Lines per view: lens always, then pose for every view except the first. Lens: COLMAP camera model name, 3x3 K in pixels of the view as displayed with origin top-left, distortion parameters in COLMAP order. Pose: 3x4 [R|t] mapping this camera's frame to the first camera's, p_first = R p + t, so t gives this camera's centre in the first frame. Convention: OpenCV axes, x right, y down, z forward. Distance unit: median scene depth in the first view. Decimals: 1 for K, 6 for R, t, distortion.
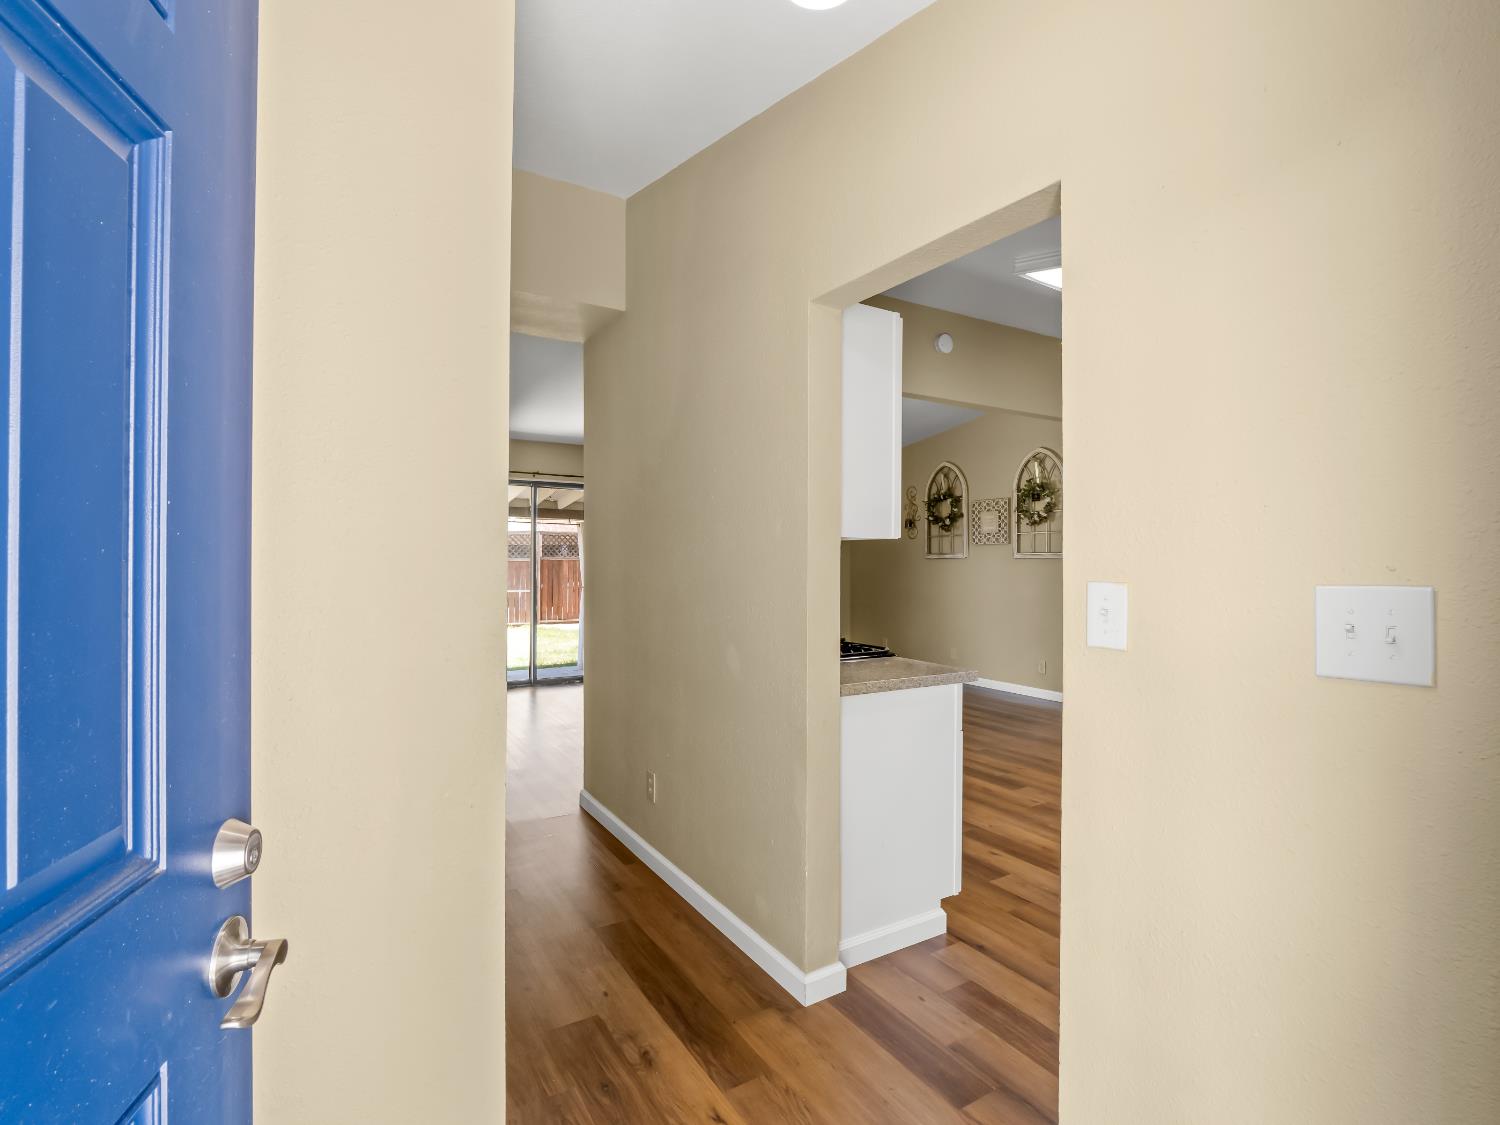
lens RADIAL K [[725.1, 0, 744.9], [0, 725.1, 558.3], [0, 0, 1]] dist [-0.003310, -0.011169]
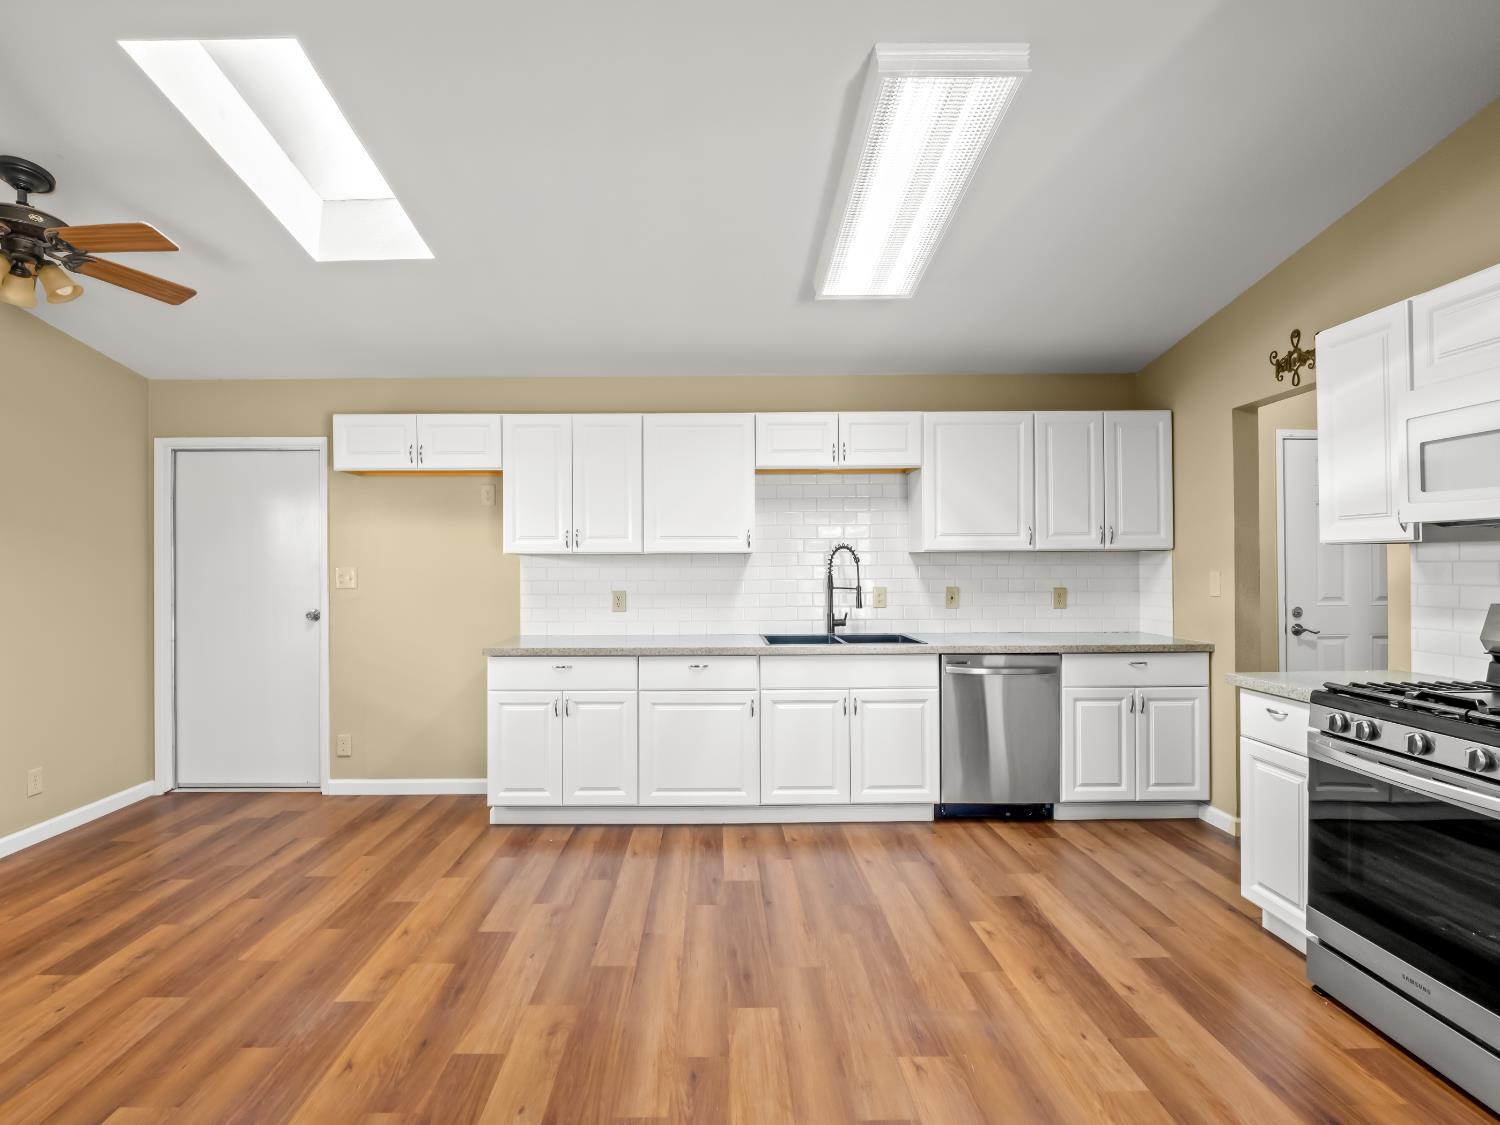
lens RADIAL K [[754.6, 0, 720.1], [0, 754.6, 558.9], [0, 0, 1]] dist [-0.002977, -0.012845]
pose [[-0.857353, 0.003830, 0.514715, 0.141665], [0.000729, 0.999980, -0.006227, -0.001480], [-0.514729, -0.004964, -0.857339, 0.837091]]
